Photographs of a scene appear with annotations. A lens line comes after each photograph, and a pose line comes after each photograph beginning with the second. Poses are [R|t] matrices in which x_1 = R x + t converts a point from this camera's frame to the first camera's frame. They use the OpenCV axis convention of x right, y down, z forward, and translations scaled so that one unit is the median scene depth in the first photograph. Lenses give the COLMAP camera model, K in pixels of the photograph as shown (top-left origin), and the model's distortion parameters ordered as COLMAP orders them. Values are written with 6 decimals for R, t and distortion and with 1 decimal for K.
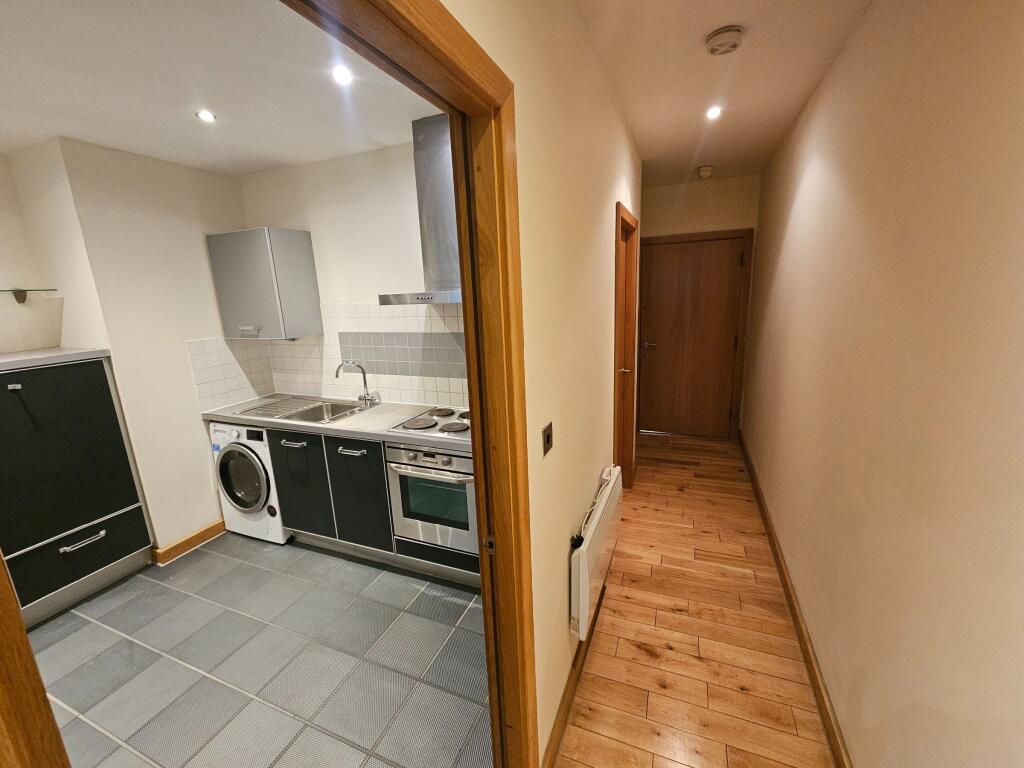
lens RADIAL K [[419.6, 0, 515.3], [0, 419.6, 378.7], [0, 0, 1]] dist [-0.001978, -0.000108]
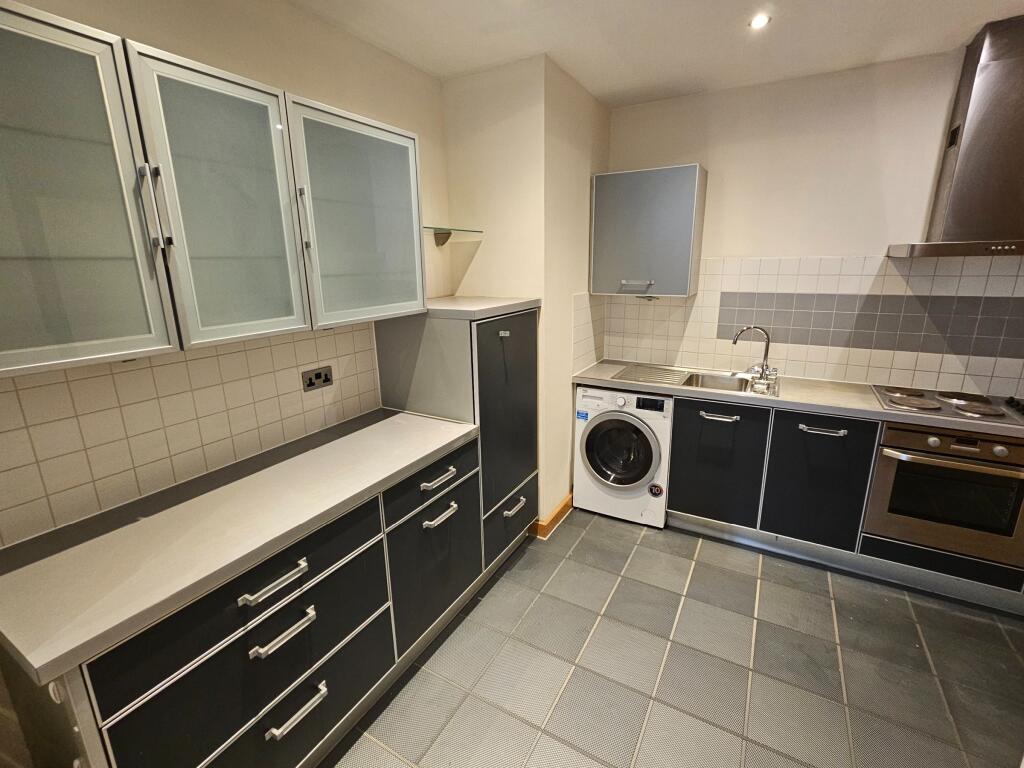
lens RADIAL K [[467.2, 0, 513.5], [0, 467.2, 377.2], [0, 0, 1]] dist [-0.001572, 0.001474]
pose [[0.991004, 0.058084, -0.120570, -0.809974], [-0.053803, 0.997811, 0.038460, 0.056836], [0.122540, -0.031627, 0.991960, -0.011473]]
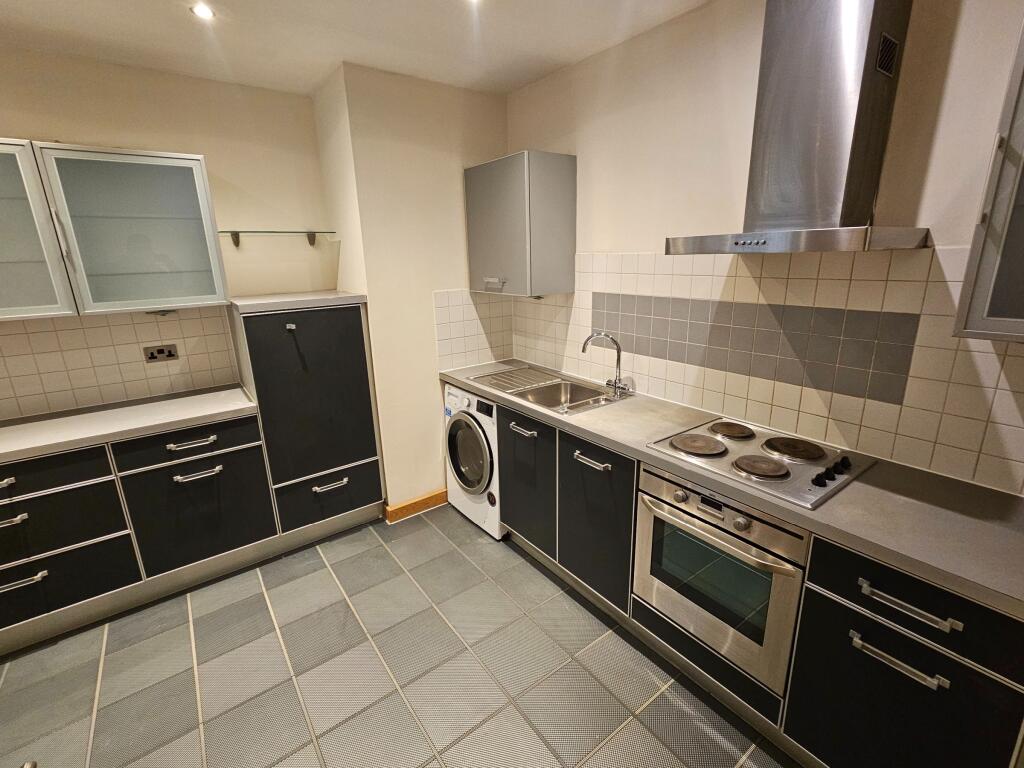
lens RADIAL K [[467.2, 0, 513.6], [0, 467.2, 377.0], [0, 0, 1]] dist [-0.001572, 0.001474]
pose [[0.856004, 0.152420, -0.493988, -0.118284], [-0.120122, 0.988038, 0.096706, -0.026383], [0.502819, -0.023442, 0.864074, 0.222344]]
